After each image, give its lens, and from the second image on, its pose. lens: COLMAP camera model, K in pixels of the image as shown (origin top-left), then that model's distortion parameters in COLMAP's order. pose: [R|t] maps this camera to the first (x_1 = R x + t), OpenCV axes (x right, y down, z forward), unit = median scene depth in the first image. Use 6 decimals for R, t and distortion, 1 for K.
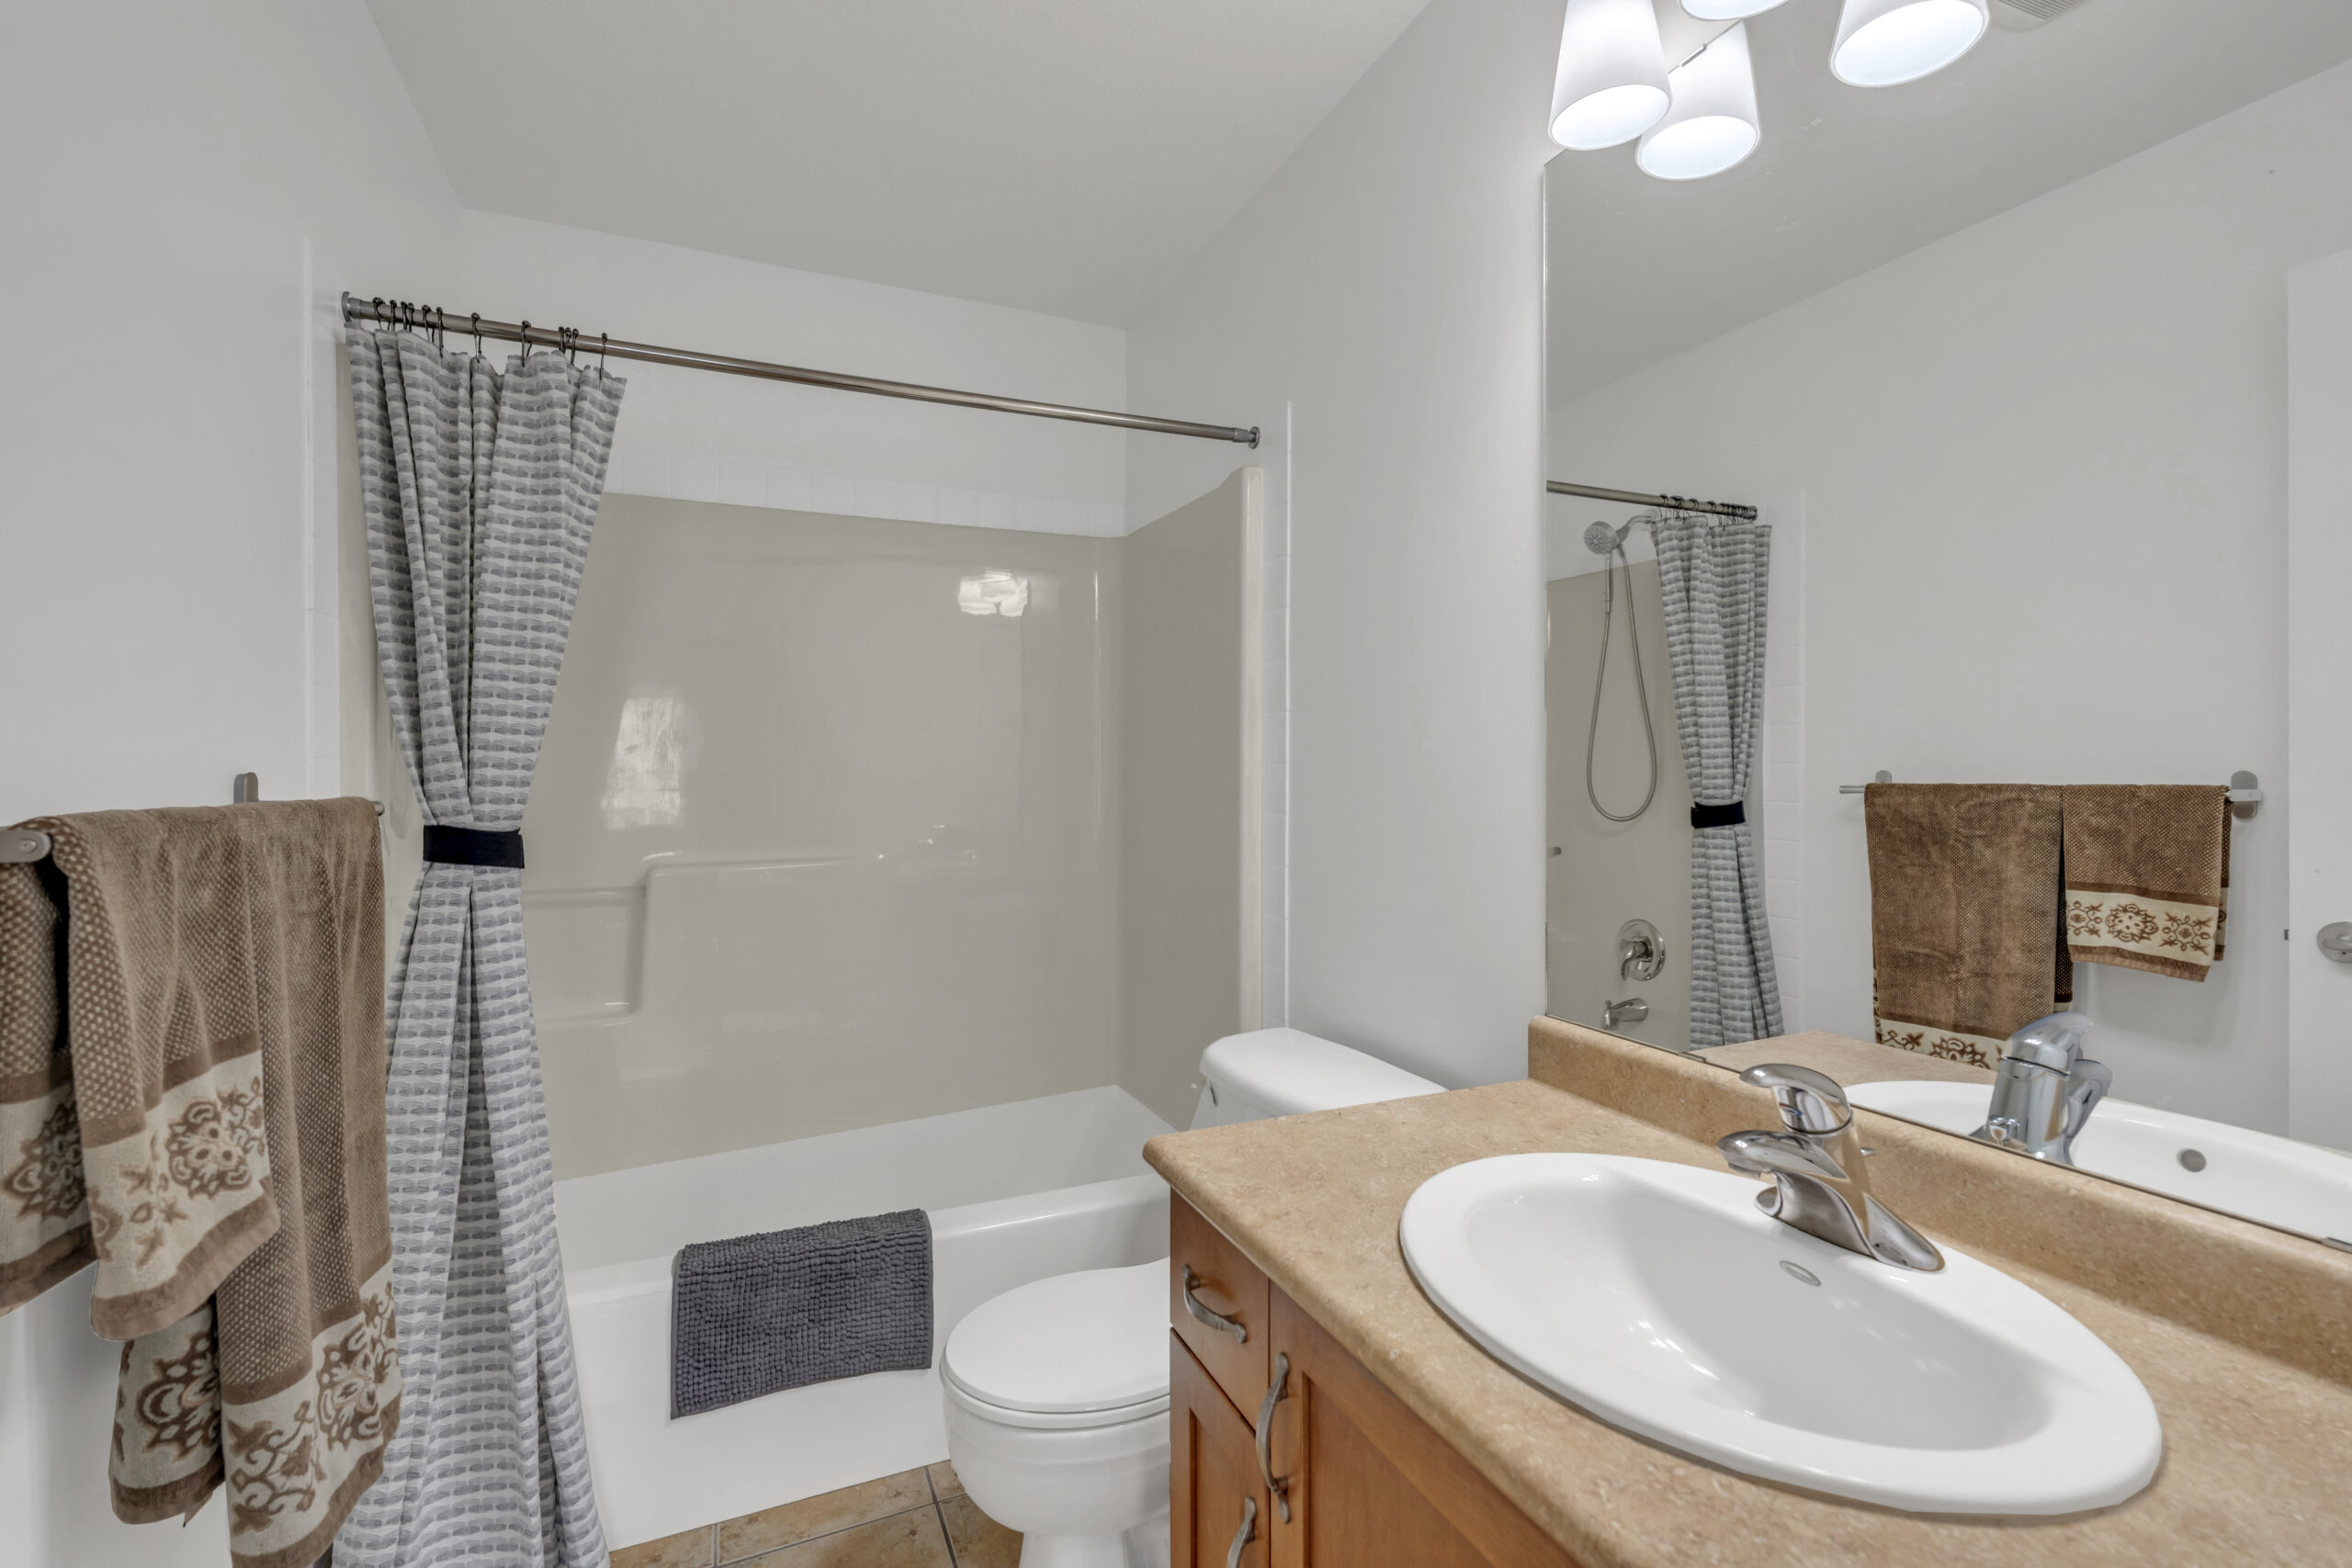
lens RADIAL K [[1025.4, 0, 1179.7], [0, 1025.4, 782.6], [0, 0, 1]] dist [-0.003015, -0.000136]
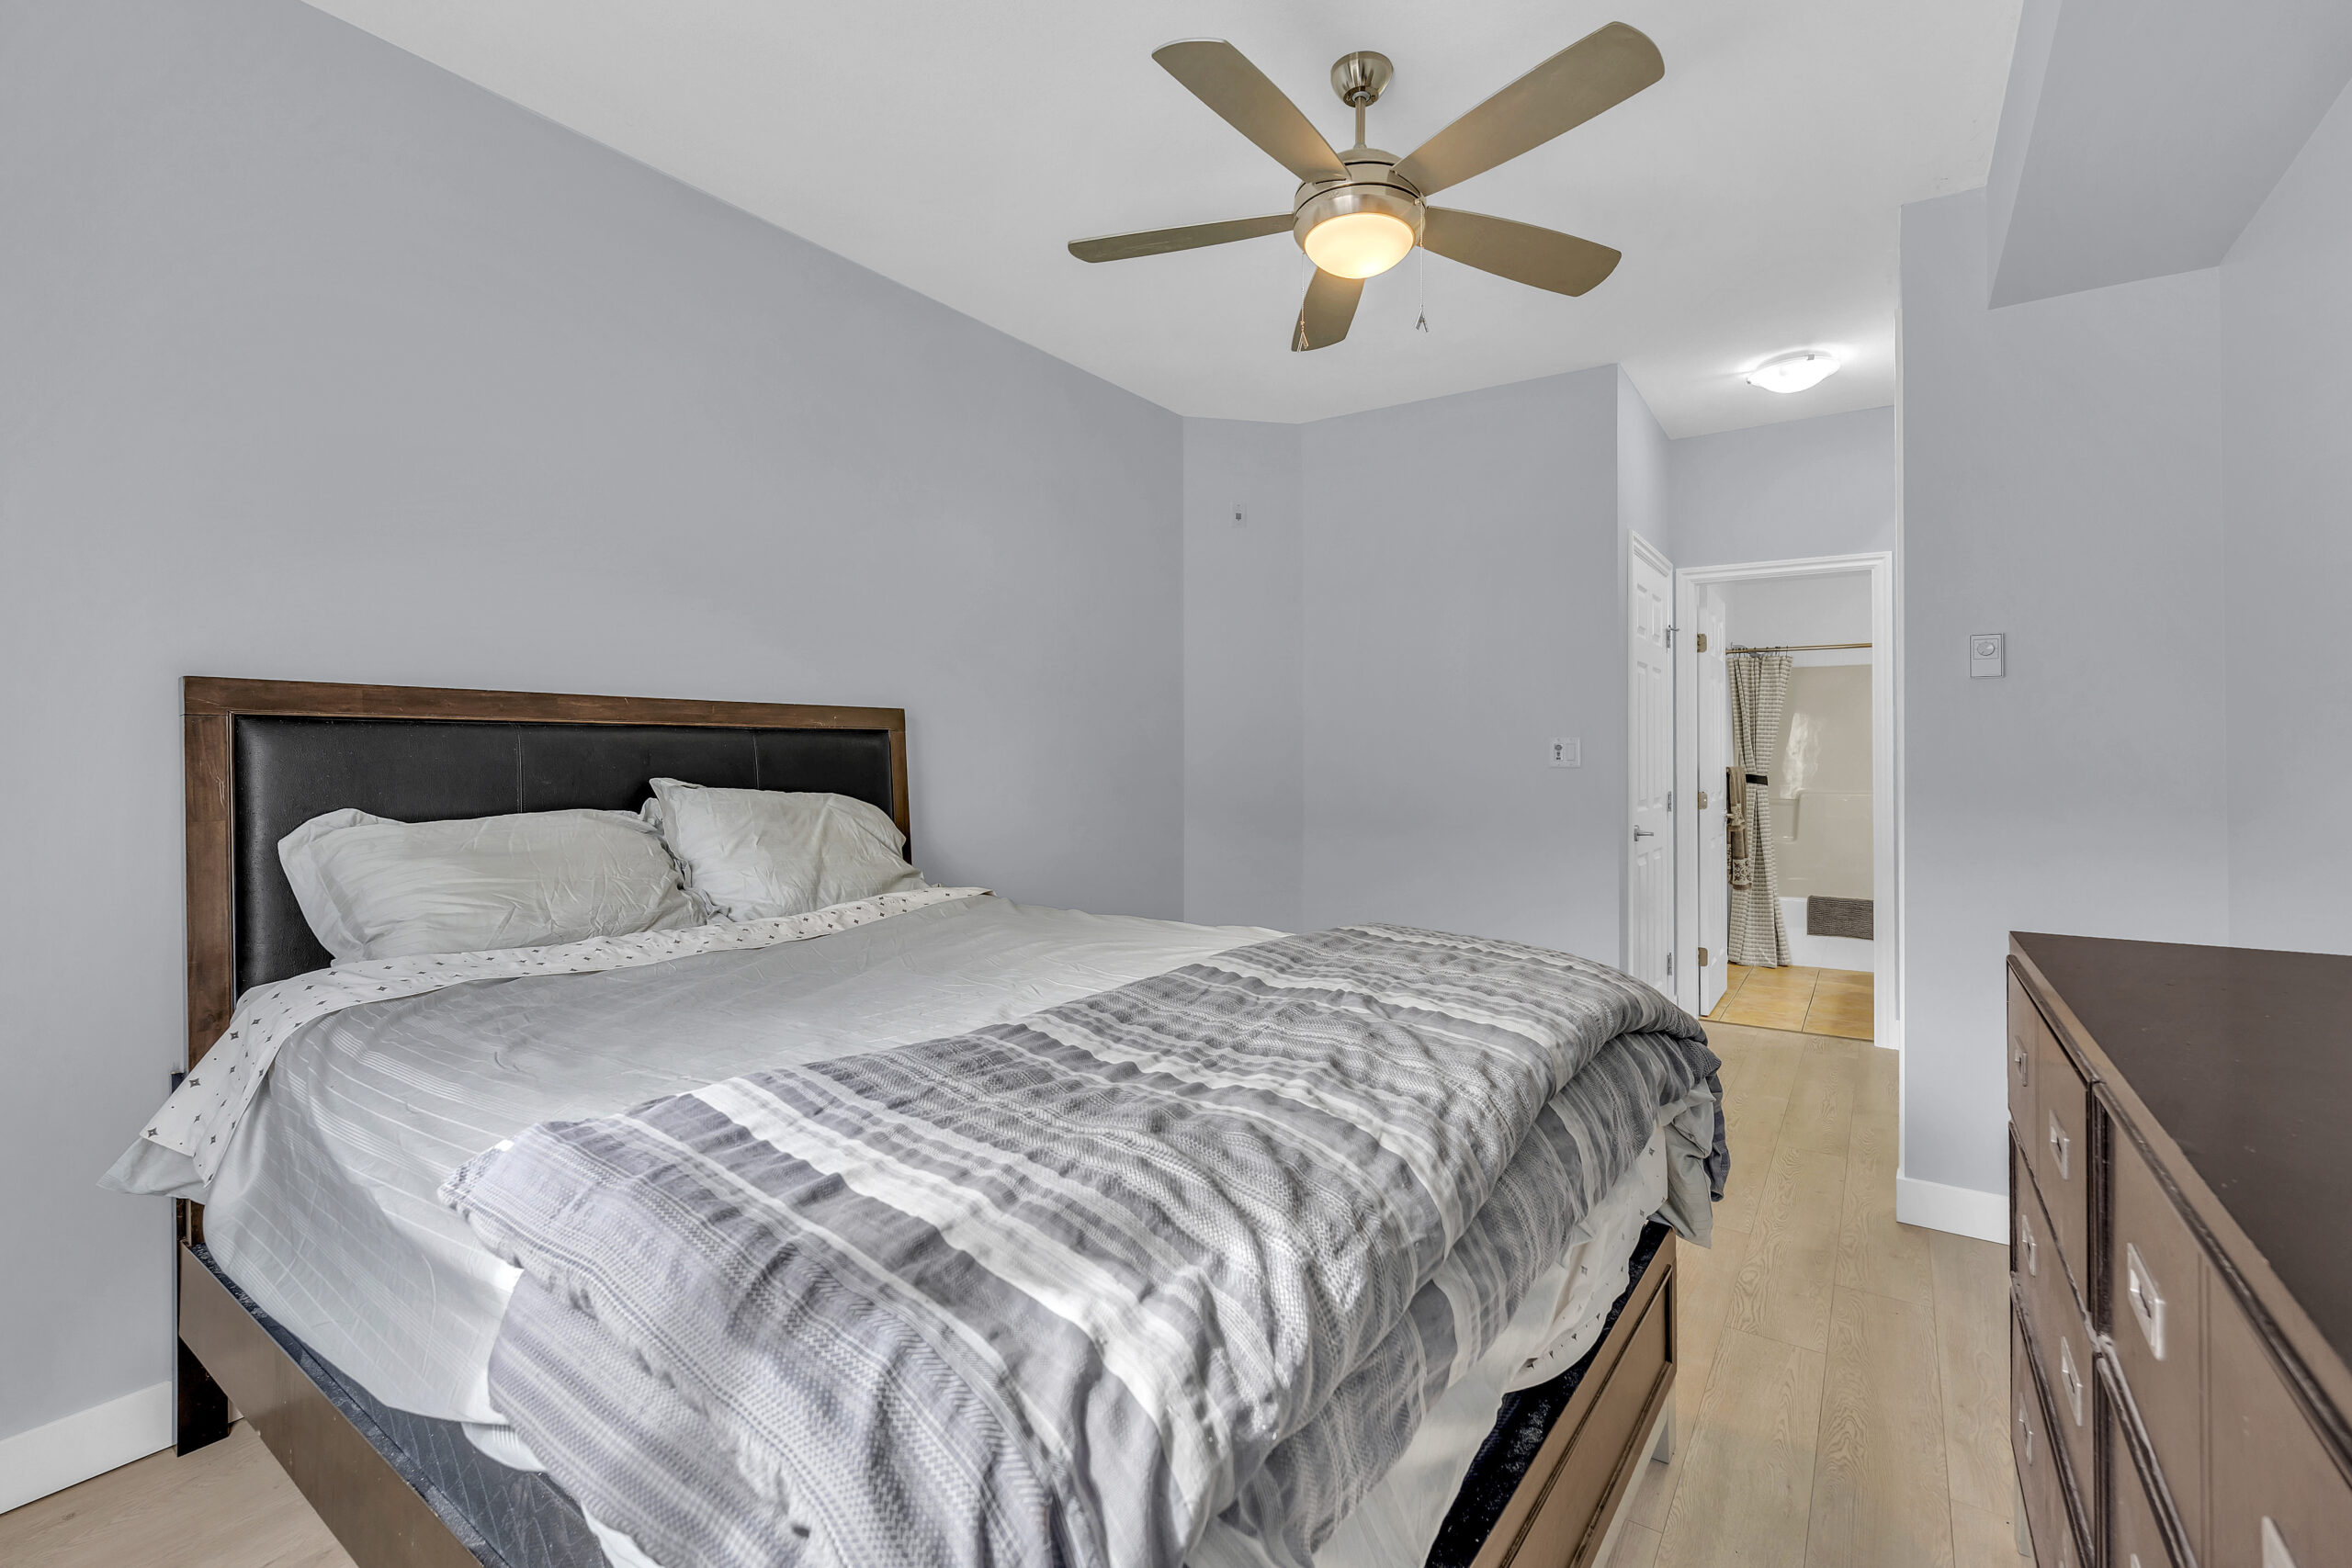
lens RADIAL K [[1025.4, 0, 1179.7], [0, 1025.4, 782.6], [0, 0, 1]] dist [-0.003015, -0.000136]
pose [[0.517204, 0.000744, -0.855862, 1.532231], [0.009366, 0.999935, 0.006529, 0.026016], [0.855811, -0.011393, 0.517164, -2.914259]]
